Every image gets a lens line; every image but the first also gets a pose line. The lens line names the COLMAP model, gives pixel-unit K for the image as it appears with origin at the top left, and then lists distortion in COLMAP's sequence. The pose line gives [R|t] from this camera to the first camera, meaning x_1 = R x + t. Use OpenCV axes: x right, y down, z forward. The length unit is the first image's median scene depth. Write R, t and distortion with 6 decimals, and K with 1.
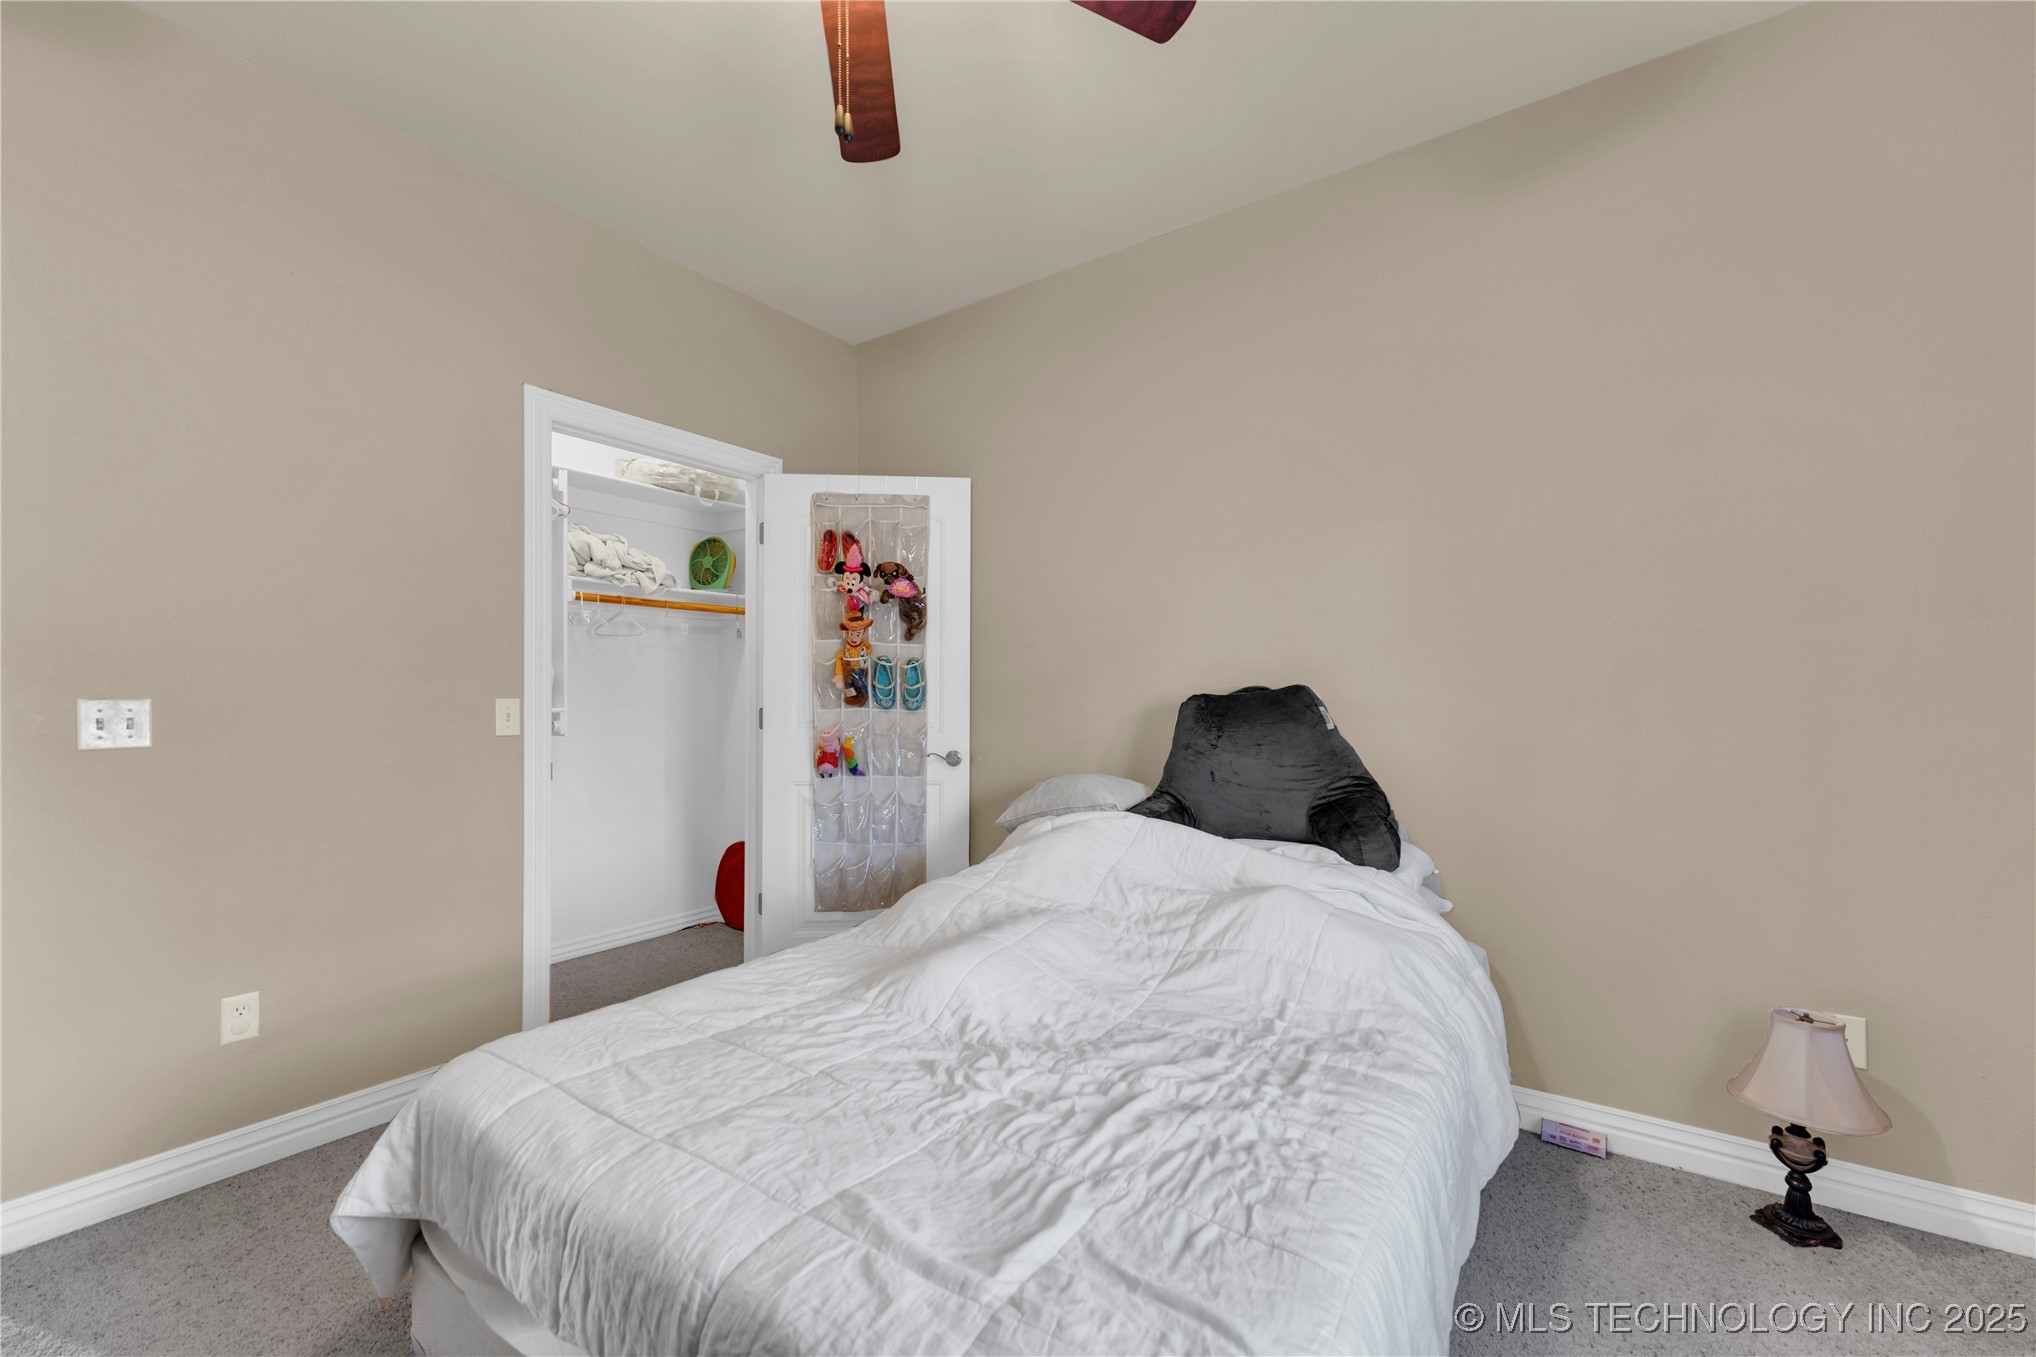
lens RADIAL K [[822.3, 0, 1005.7], [0, 822.3, 680.9], [0, 0, 1]] dist [0.000501, 0.001625]
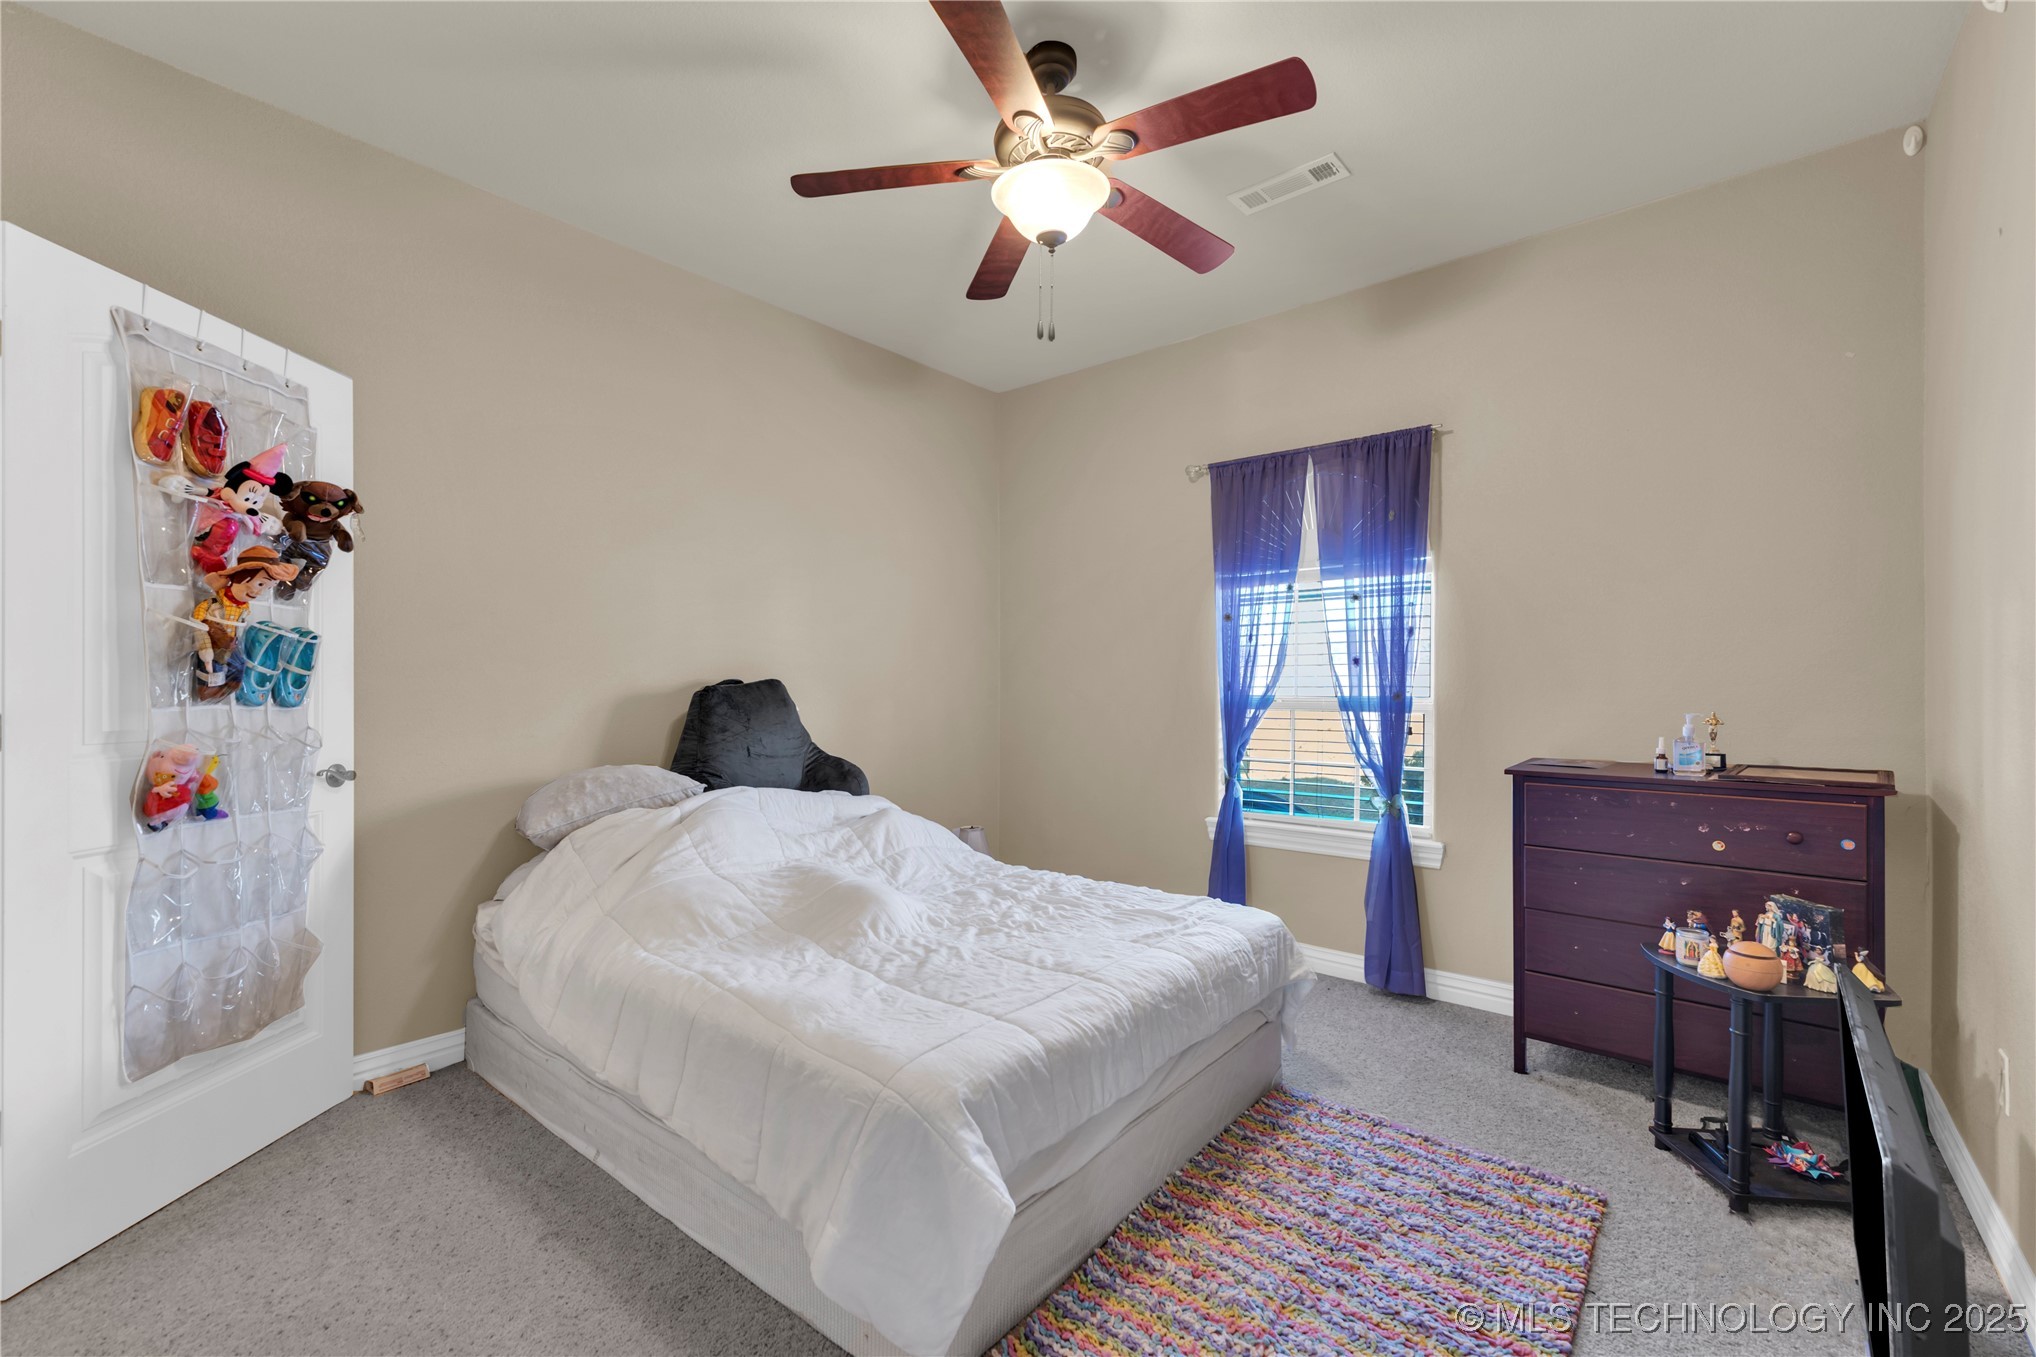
lens RADIAL K [[841.2, 0, 1007.1], [0, 841.2, 684.0], [0, 0, 1]] dist [0.004610, 0.000209]
pose [[0.088115, 0.005864, 0.996093, -0.738273], [-0.021020, 0.999771, -0.004026, 0.007589], [-0.995889, -0.020583, 0.088218, 0.376425]]
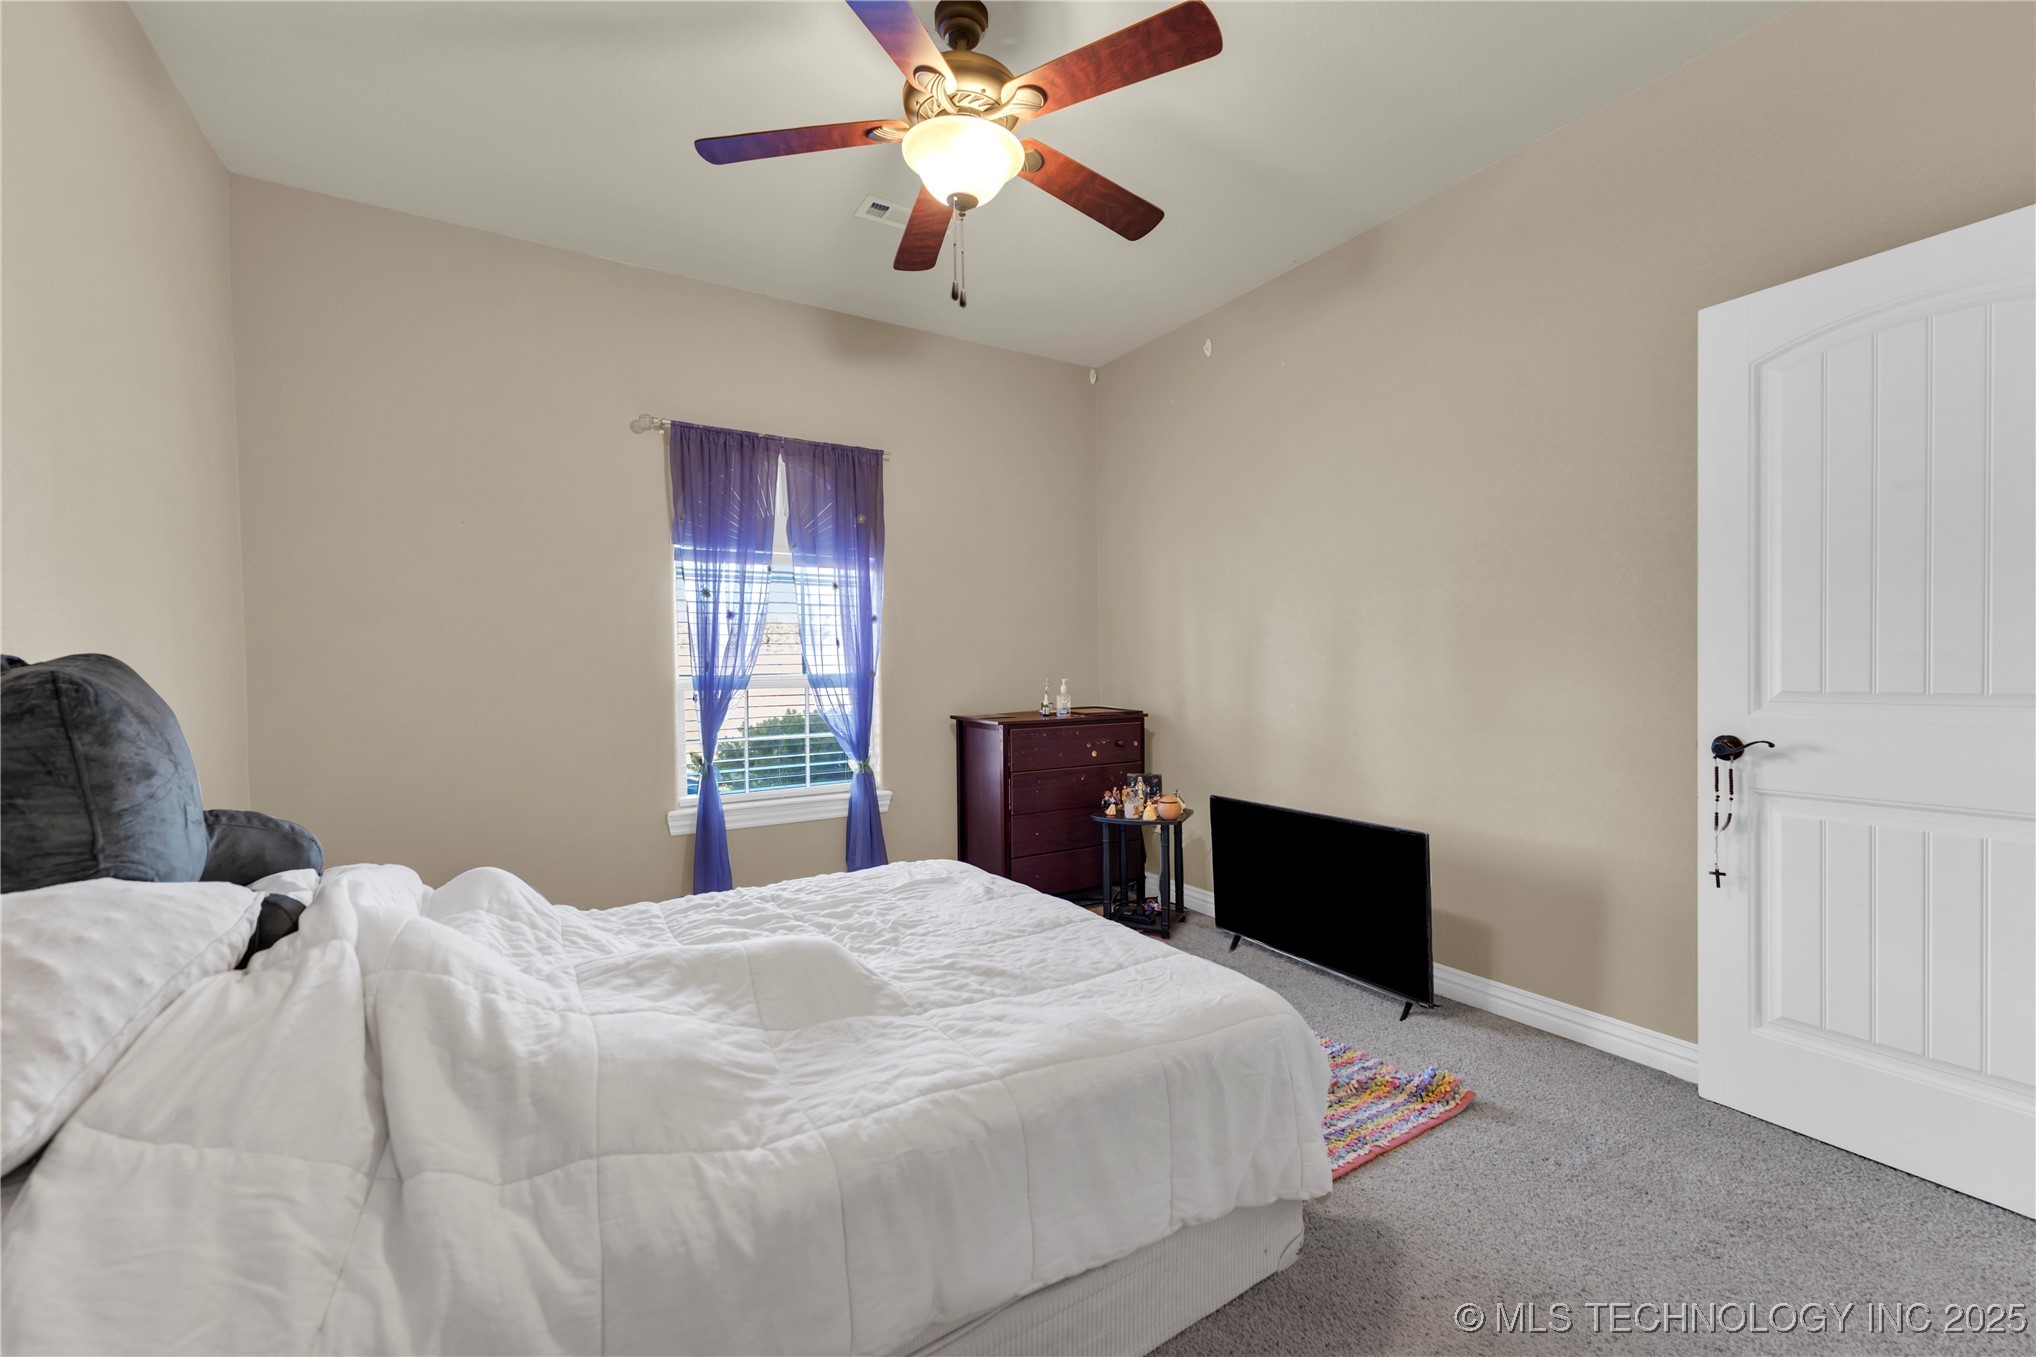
lens RADIAL K [[822.3, 0, 1016.3], [0, 822.3, 676.8], [0, 0, 1]] dist [0.000501, 0.001625]
pose [[-0.917463, 0.007650, 0.397747, -0.363429], [0.005986, 0.999967, -0.005427, 0.021380], [-0.397775, -0.002598, -0.917479, 0.966946]]
